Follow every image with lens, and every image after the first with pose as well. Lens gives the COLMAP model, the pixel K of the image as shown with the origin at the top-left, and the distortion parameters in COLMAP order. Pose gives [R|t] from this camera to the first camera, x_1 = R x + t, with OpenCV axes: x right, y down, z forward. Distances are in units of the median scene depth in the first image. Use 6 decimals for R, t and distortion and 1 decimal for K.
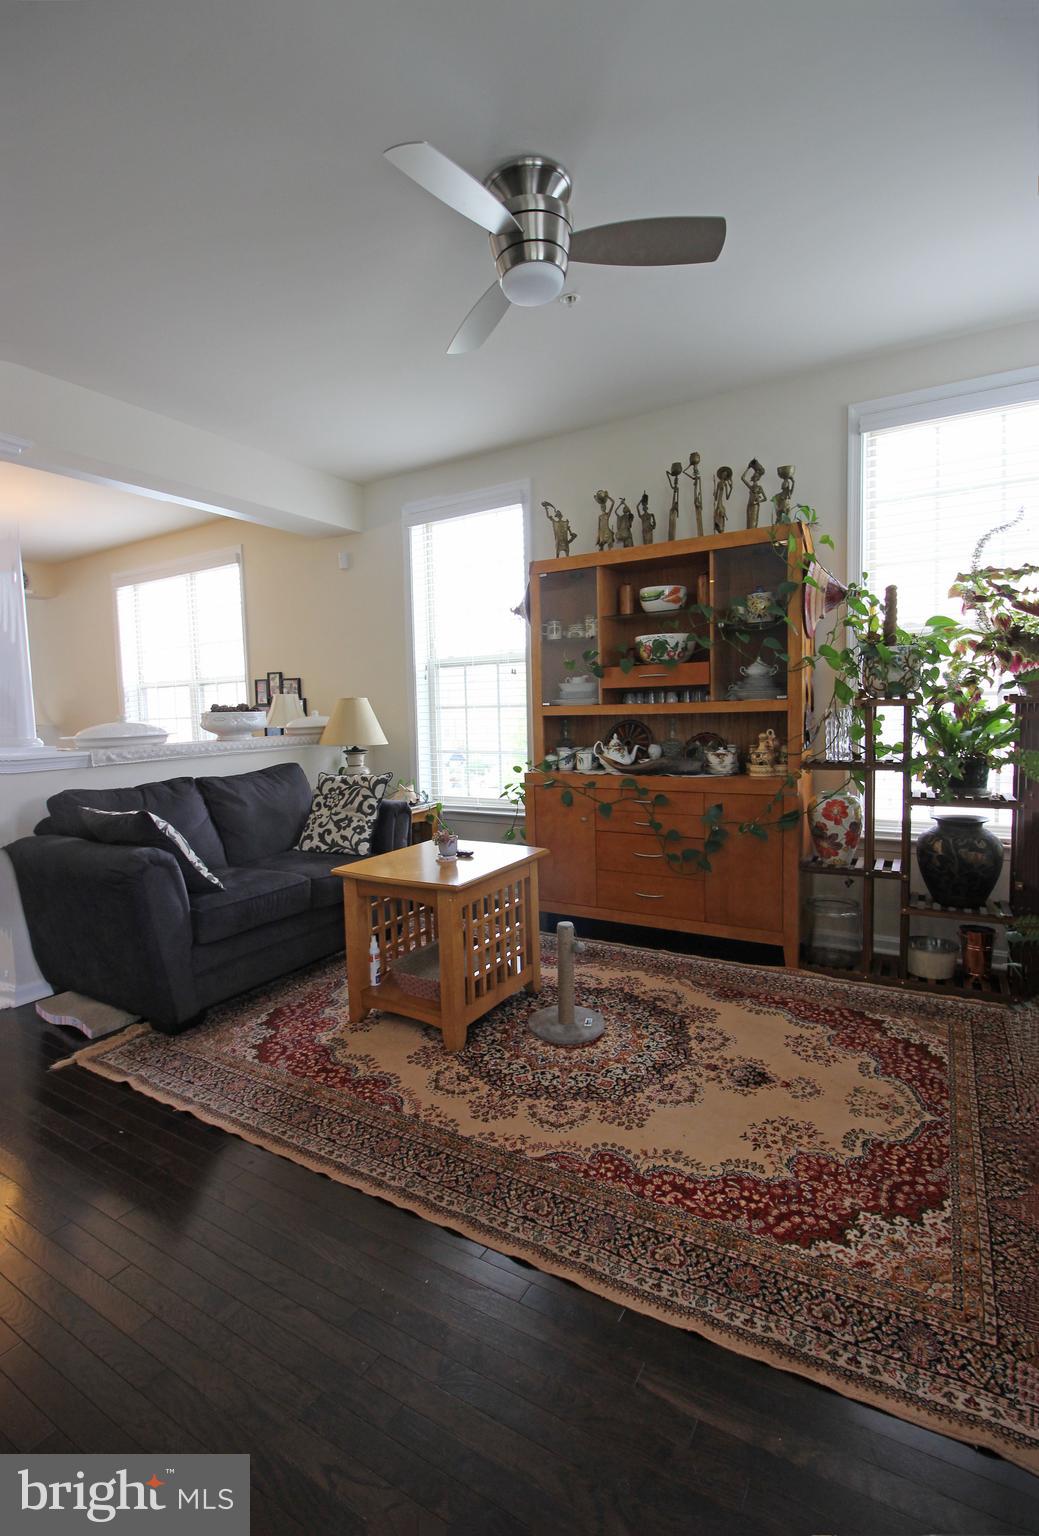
lens RADIAL K [[712.6, 0, 519.5], [0, 712.6, 768.0], [0, 0, 1]] dist [0.000293, -0.000004]
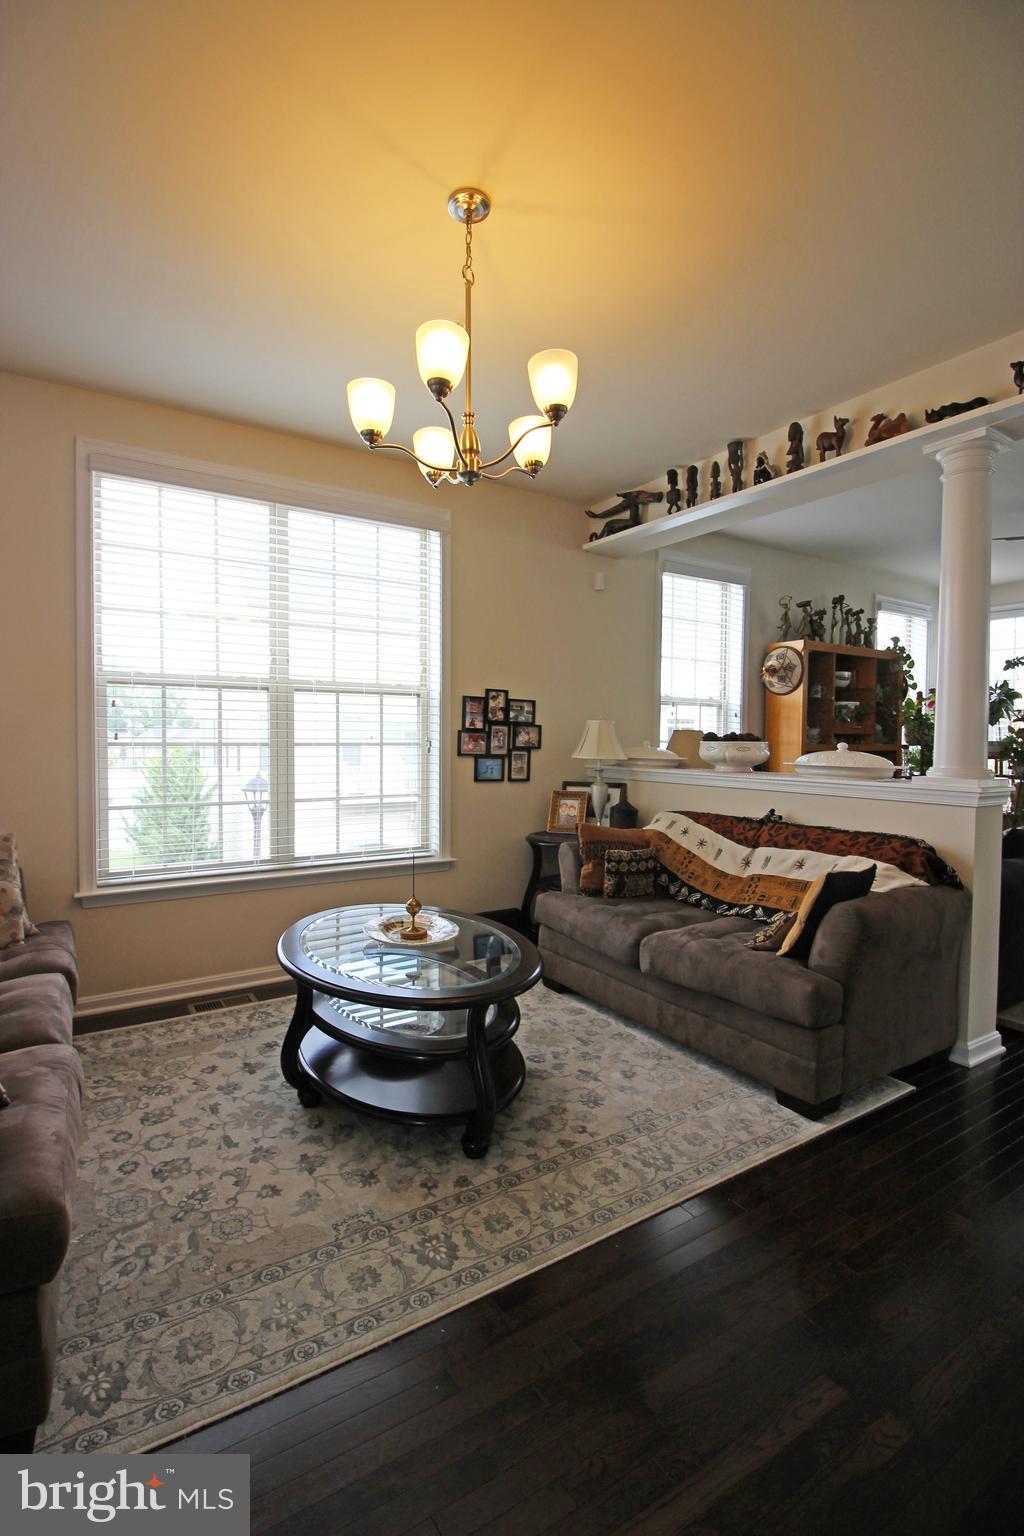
lens RADIAL K [[687.5, 0, 509.0], [0, 687.5, 760.3], [0, 0, 1]] dist [0.000233, -0.000127]
pose [[0.453977, 0.006239, 0.890992, -0.760504], [0.059933, 0.997497, -0.037522, -0.021648], [-0.888996, 0.070434, 0.452466, 0.495236]]
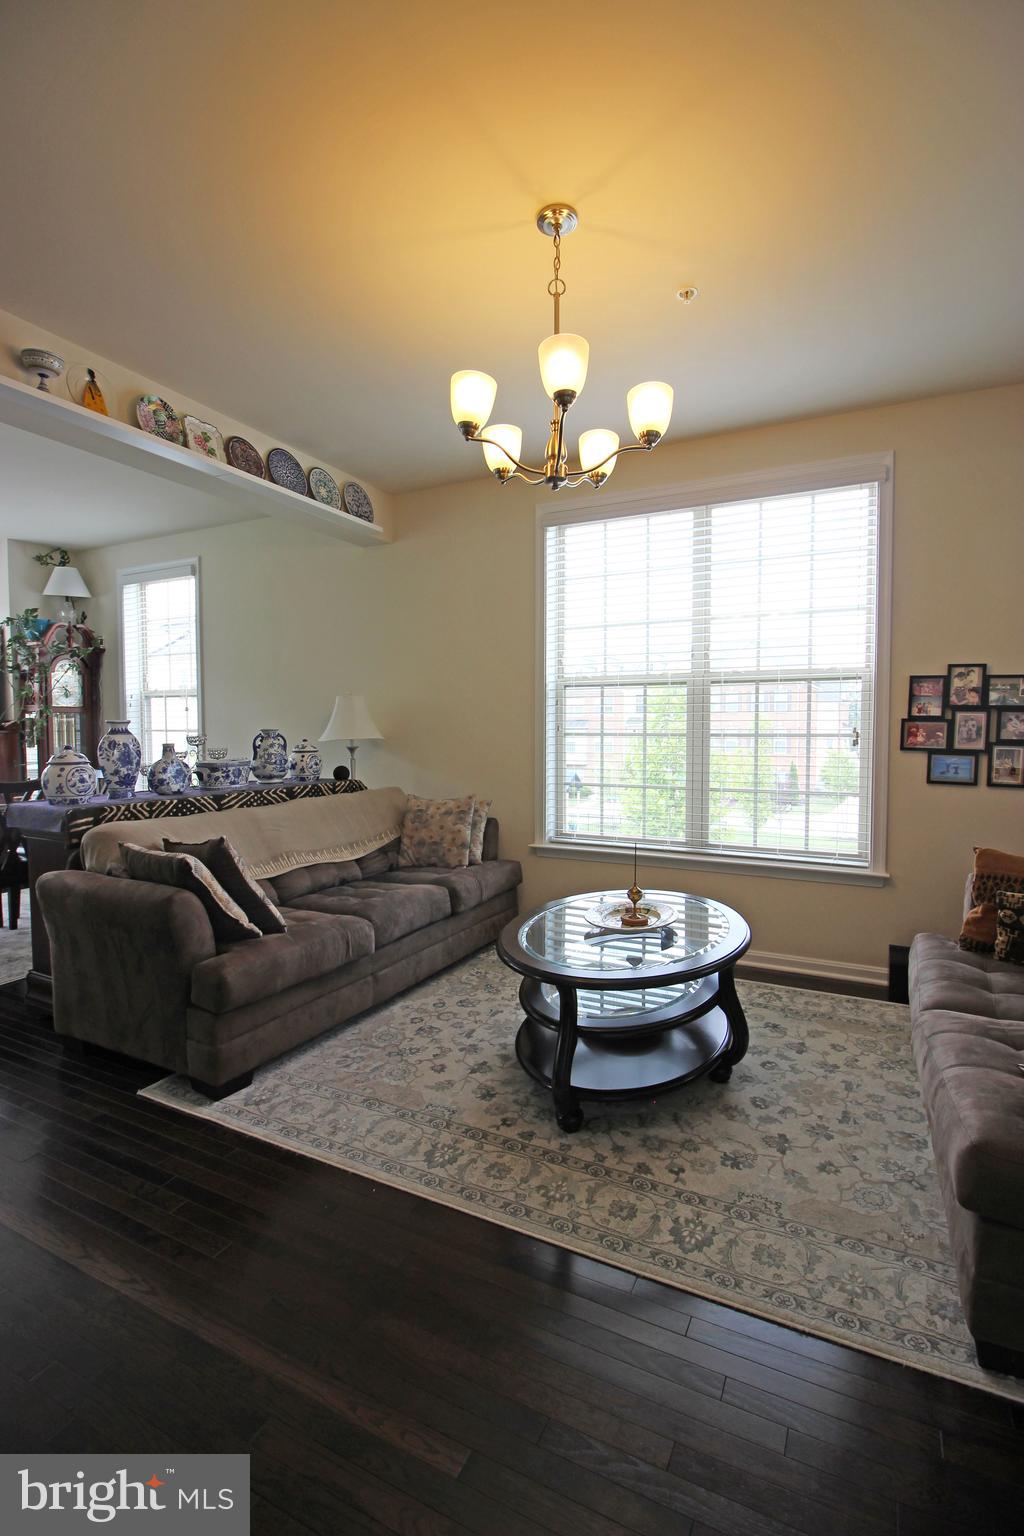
lens RADIAL K [[687.5, 0, 509.0], [0, 687.5, 760.3], [0, 0, 1]] dist [0.000233, -0.000127]
pose [[0.994933, 0.026504, 0.096979, -0.585858], [-0.022315, 0.998781, -0.044019, -0.016261], [-0.098028, 0.041632, 0.994312, 0.359130]]
